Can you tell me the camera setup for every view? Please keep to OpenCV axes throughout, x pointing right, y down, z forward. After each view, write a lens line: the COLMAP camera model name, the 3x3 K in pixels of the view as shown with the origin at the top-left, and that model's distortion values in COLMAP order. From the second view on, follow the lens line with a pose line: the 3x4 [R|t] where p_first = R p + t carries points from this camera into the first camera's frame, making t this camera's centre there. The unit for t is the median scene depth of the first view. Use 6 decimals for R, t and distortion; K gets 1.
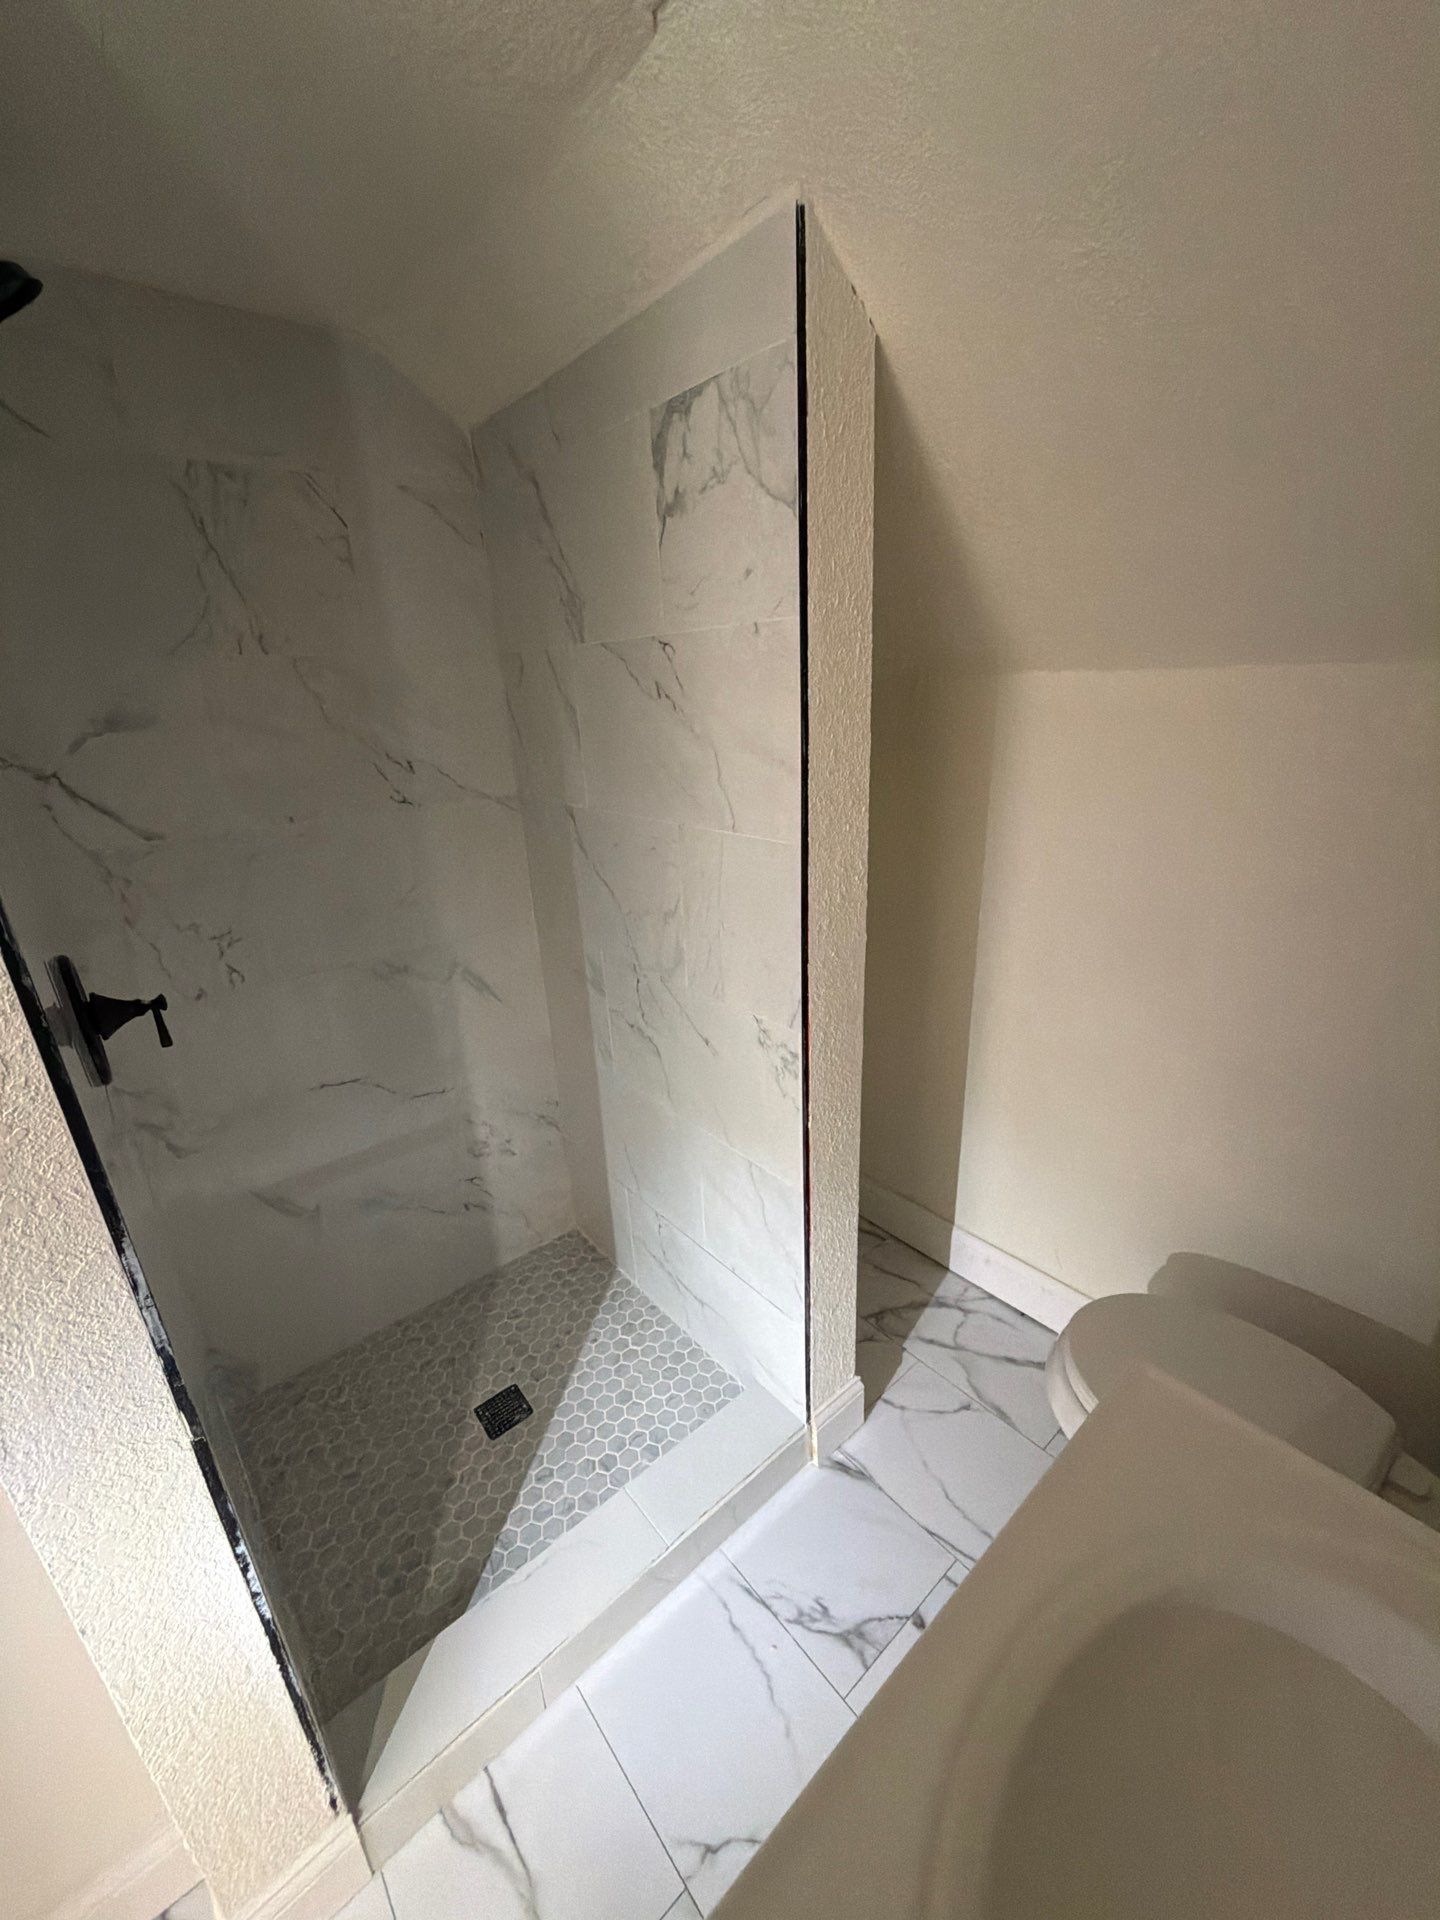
lens RADIAL K [[763.1, 0, 722.8], [0, 763.1, 959.1], [0, 0, 1]] dist [-0.003934, -0.000267]
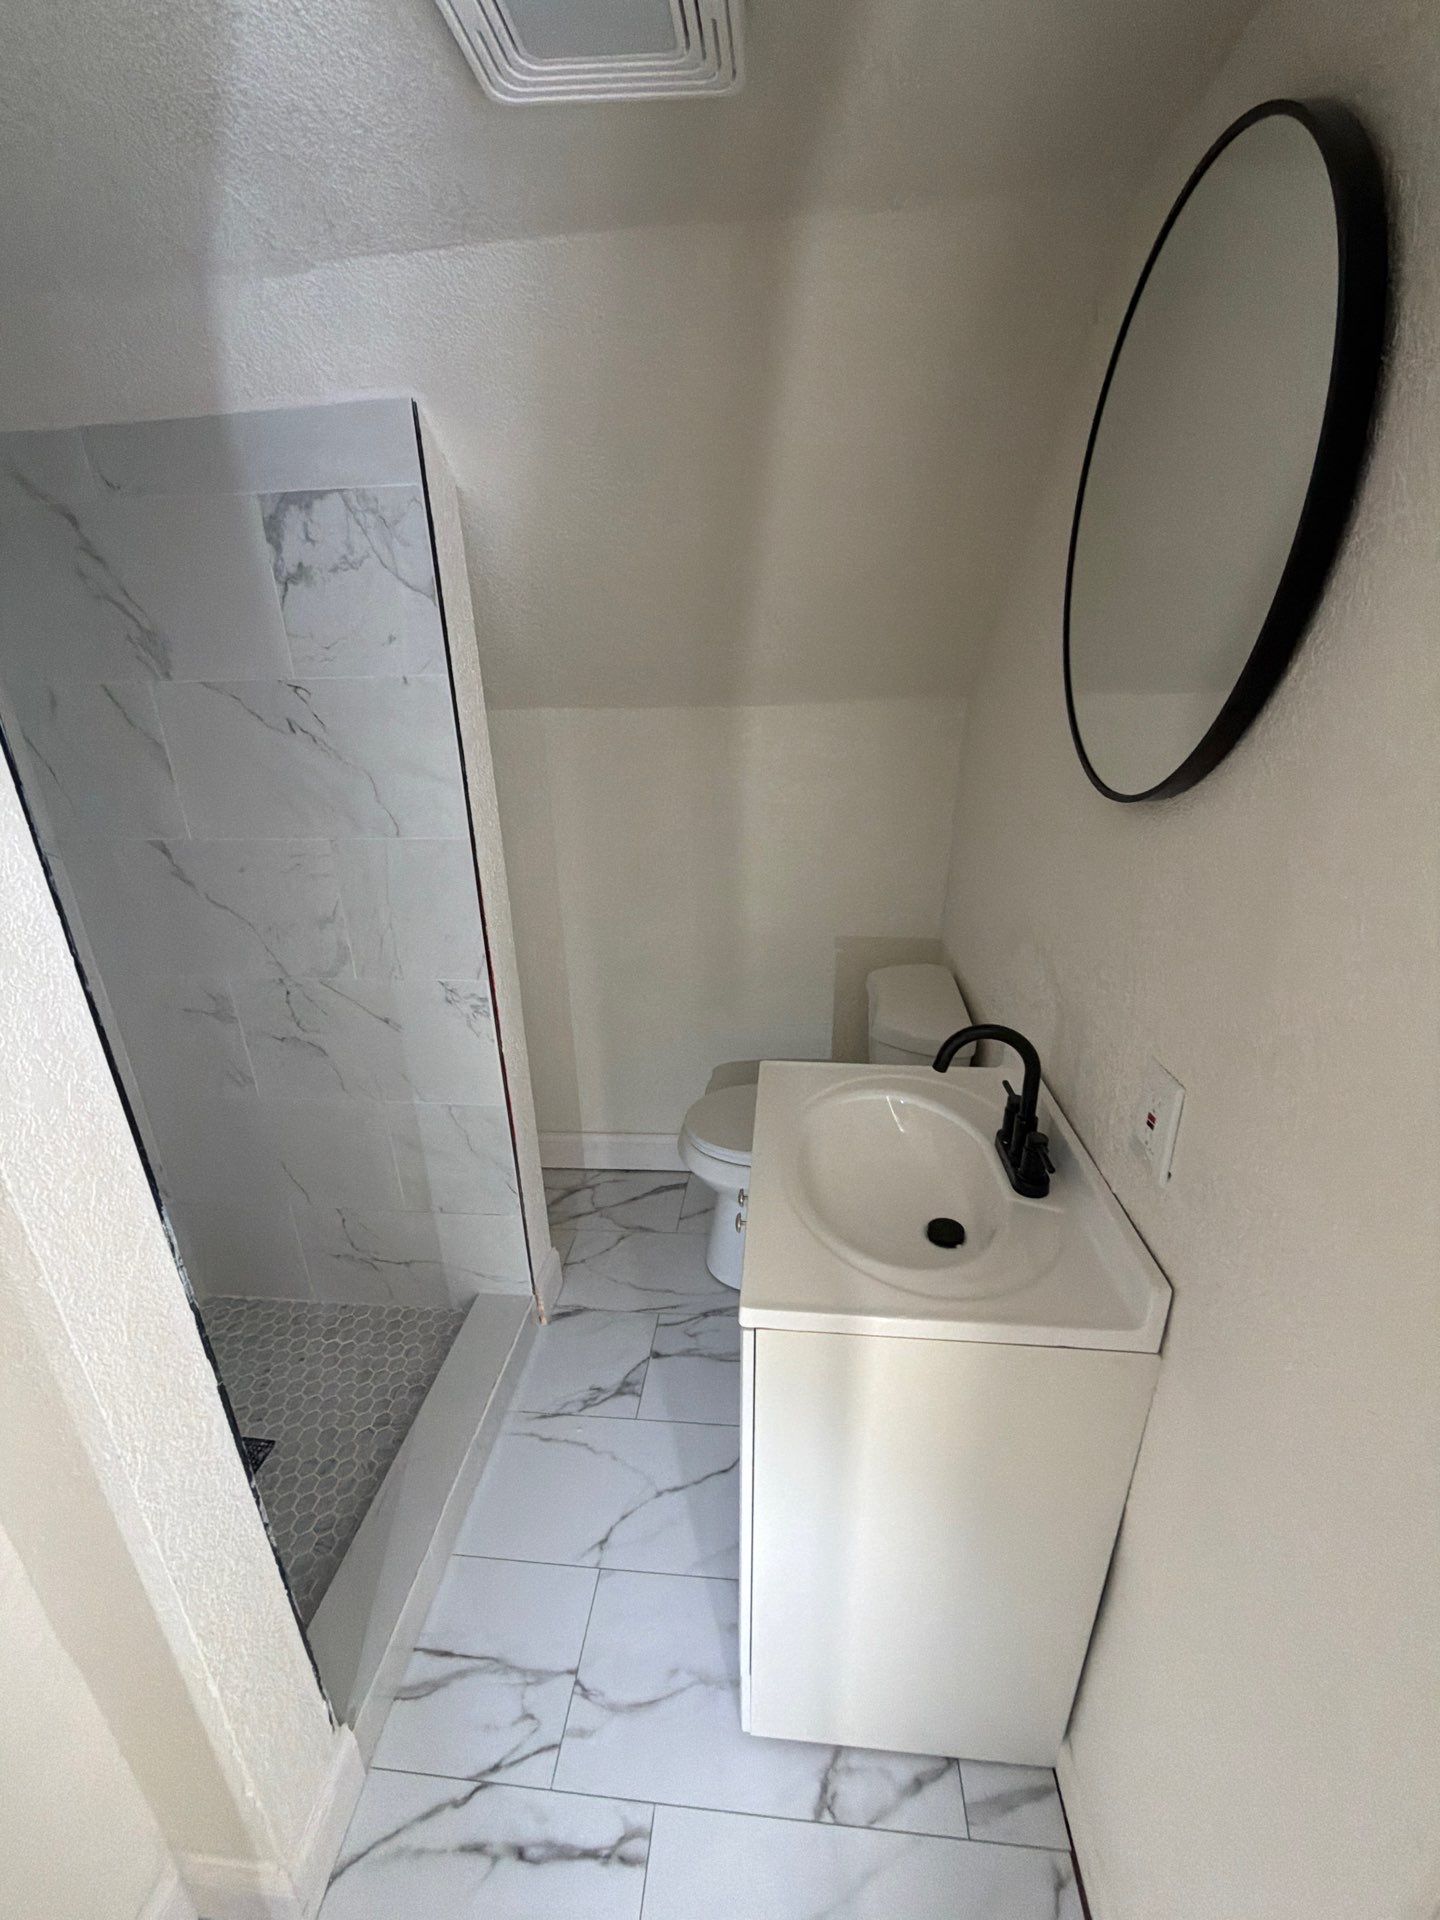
lens RADIAL K [[763.1, 0, 727.9], [0, 763.1, 961.8], [0, 0, 1]] dist [-0.003934, -0.000267]
pose [[0.710462, -0.218578, 0.668930, -0.469687], [0.229969, 0.970467, 0.072860, 0.063102], [-0.665100, 0.102069, 0.739746, -0.260640]]
